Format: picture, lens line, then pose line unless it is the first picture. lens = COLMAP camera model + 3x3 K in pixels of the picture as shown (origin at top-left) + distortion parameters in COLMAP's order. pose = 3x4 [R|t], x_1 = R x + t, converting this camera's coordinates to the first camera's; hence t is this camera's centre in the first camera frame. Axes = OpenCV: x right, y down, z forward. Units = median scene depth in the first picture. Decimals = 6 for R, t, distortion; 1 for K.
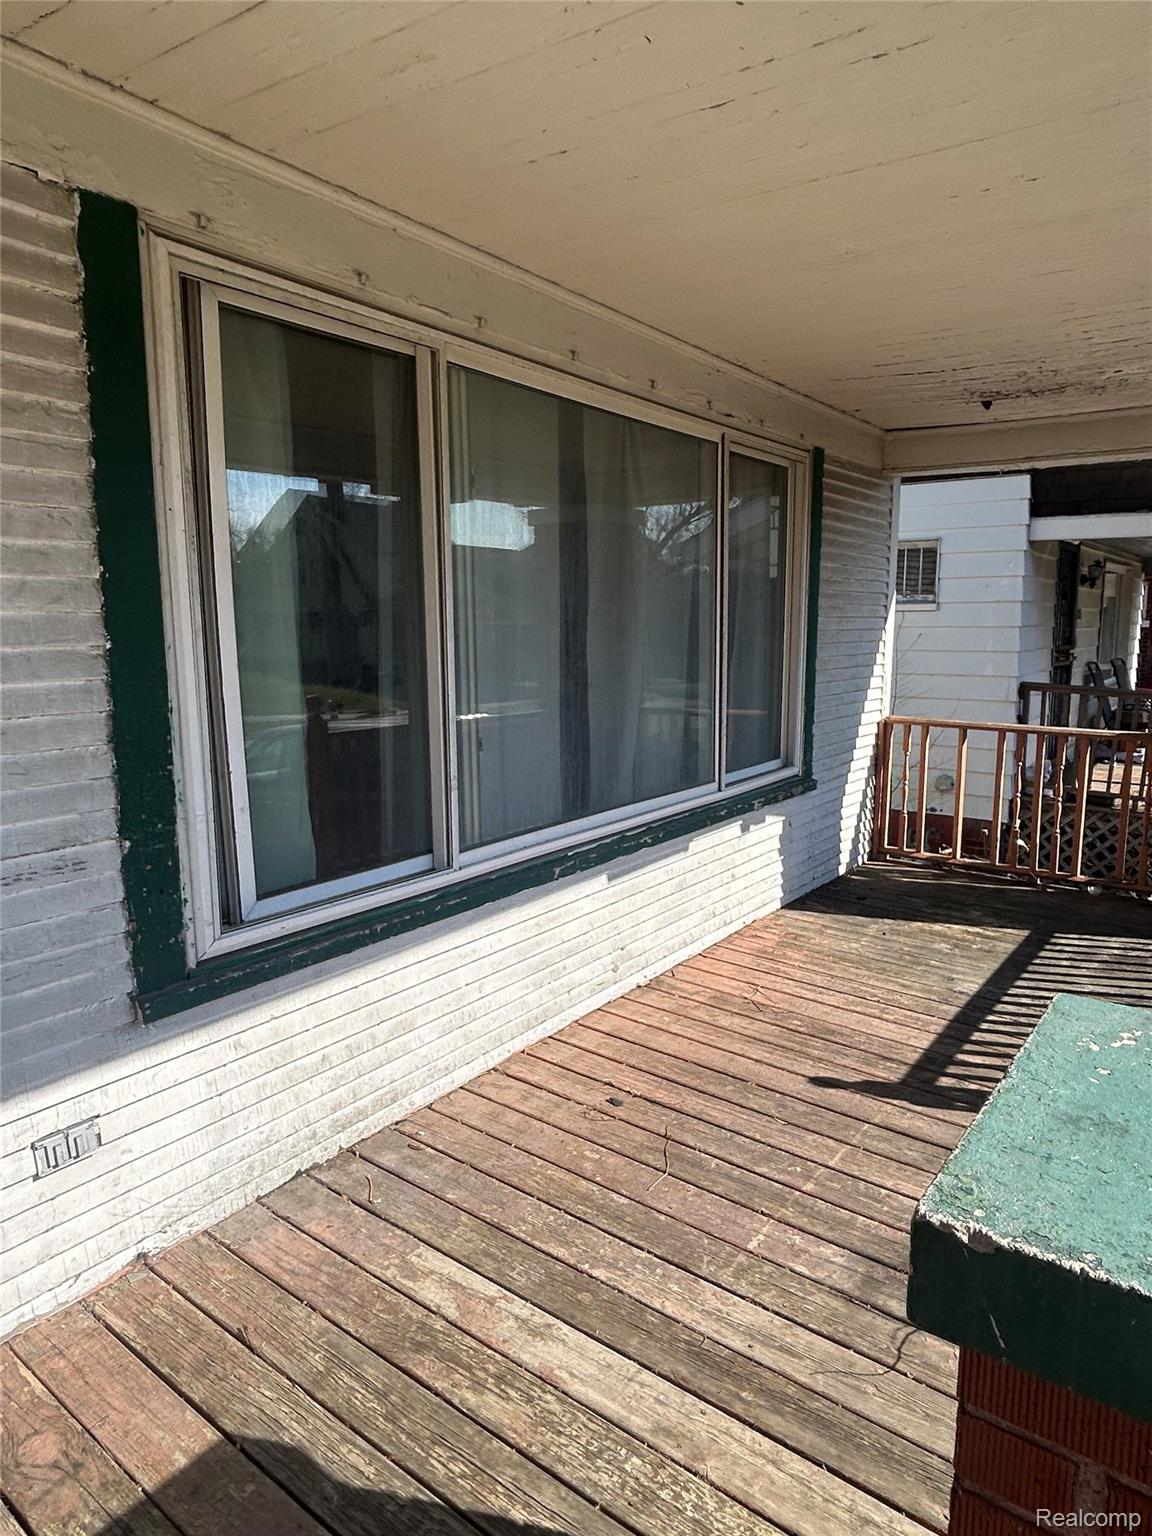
lens RADIAL K [[956.6, 0, 581.4], [0, 956.6, 773.8], [0, 0, 1]] dist [0.006261, -0.009941]
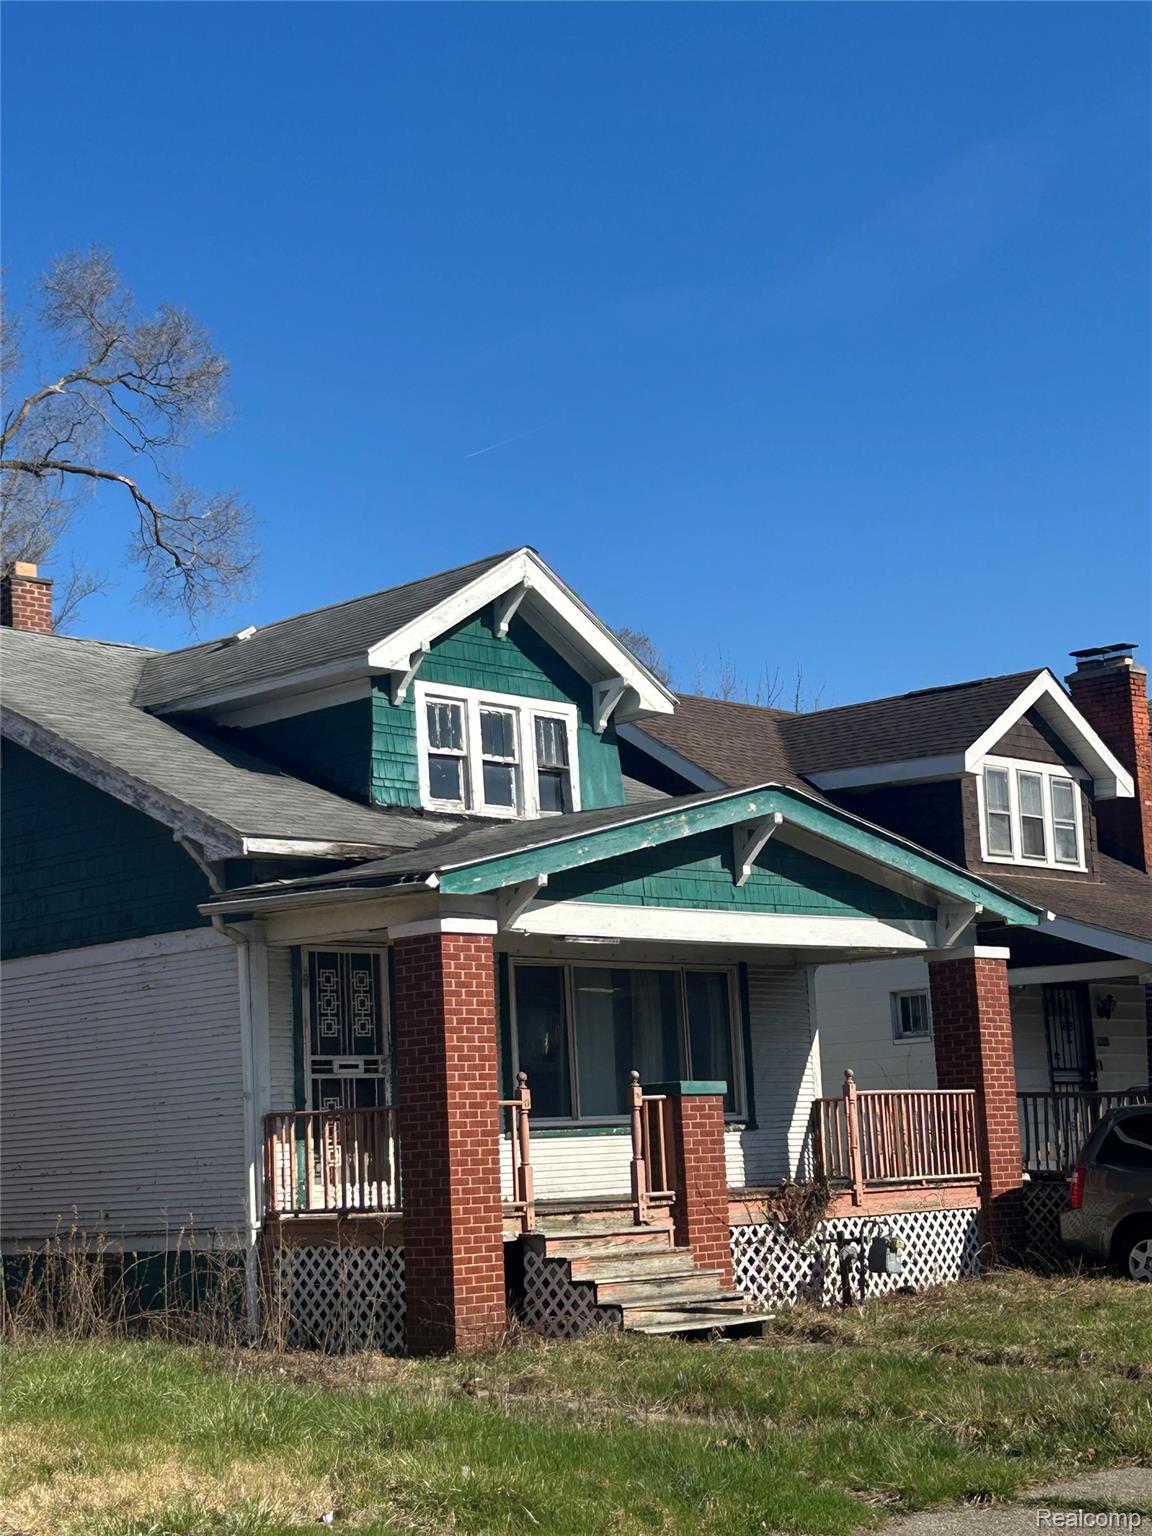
lens RADIAL K [[2466.8, 0, 572.5], [0, 2466.8, 762.0], [0, 0, 1]] dist [0.125292, 0.000000]
pose [[0.992680, -0.061817, -0.103758, 0.810578], [0.026412, 0.949401, -0.312953, 1.620578], [0.117853, 0.307921, 0.944084, -7.493816]]
